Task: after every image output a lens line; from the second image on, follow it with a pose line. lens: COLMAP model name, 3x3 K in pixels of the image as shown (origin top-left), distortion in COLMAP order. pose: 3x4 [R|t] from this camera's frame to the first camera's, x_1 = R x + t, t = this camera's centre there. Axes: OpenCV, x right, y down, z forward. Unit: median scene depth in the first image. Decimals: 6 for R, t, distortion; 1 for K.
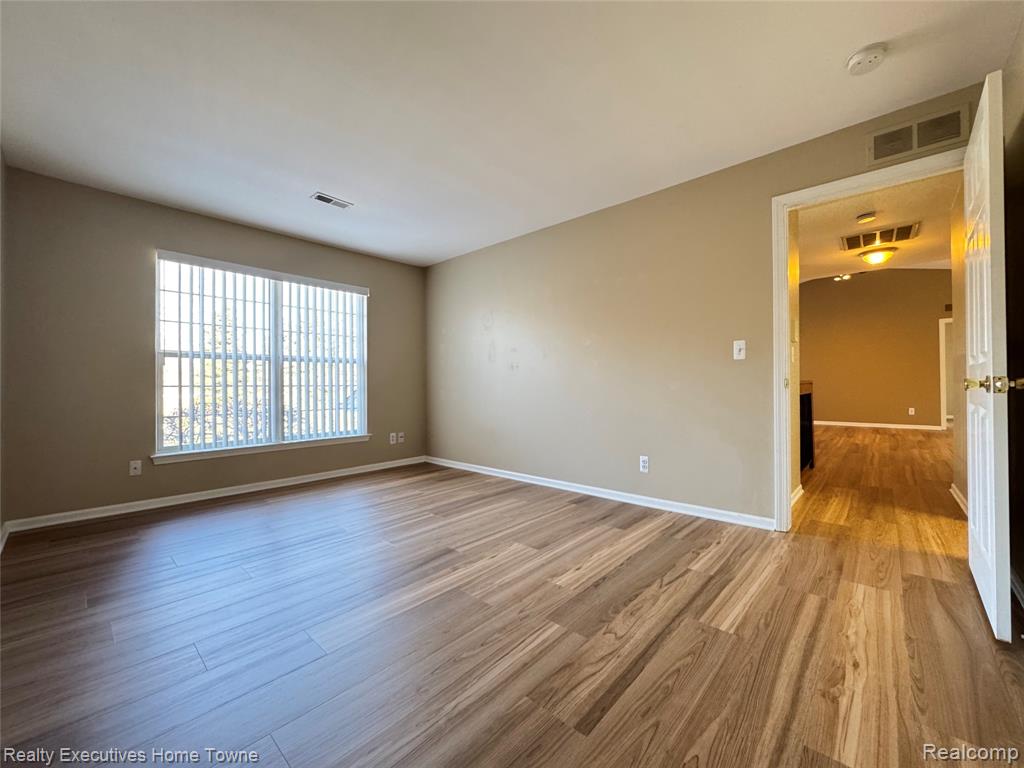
lens RADIAL K [[405.2, 0, 515.2], [0, 405.2, 383.8], [0, 0, 1]] dist [0.000771, -0.000024]
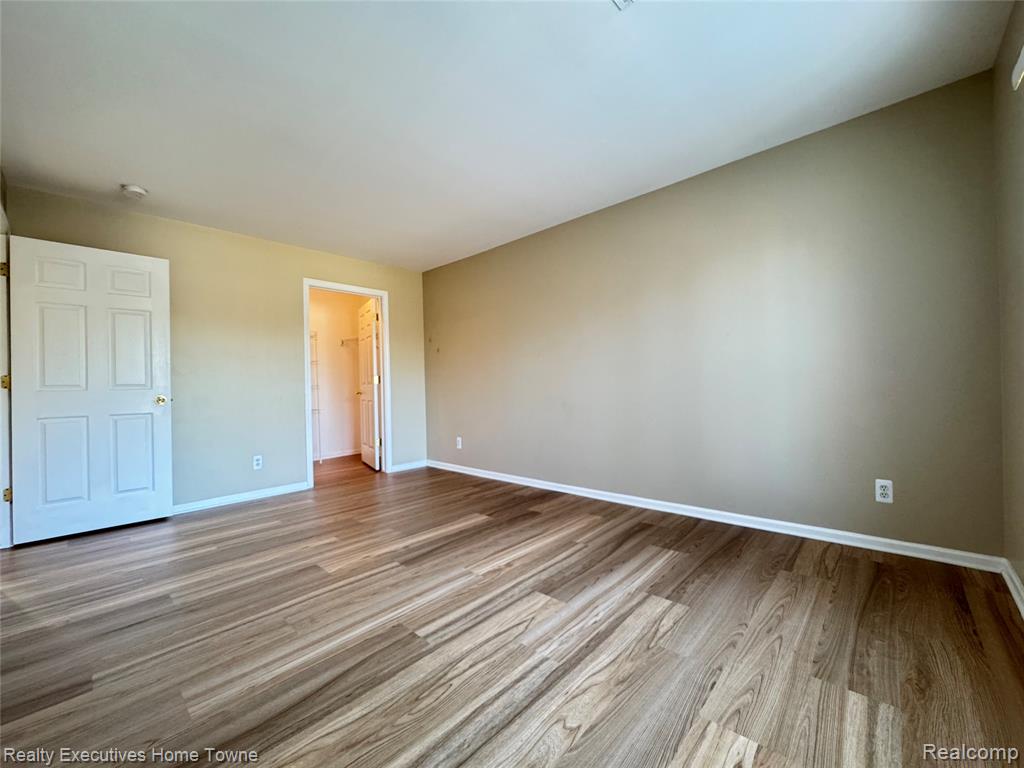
lens RADIAL K [[405.2, 0, 515.2], [0, 405.2, 383.8], [0, 0, 1]] dist [0.000771, -0.000024]
pose [[-0.999284, 0.037656, 0.003739, -0.426450], [0.037579, 0.999116, -0.018856, 0.009349], [-0.004445, -0.018702, -0.999815, 1.905101]]
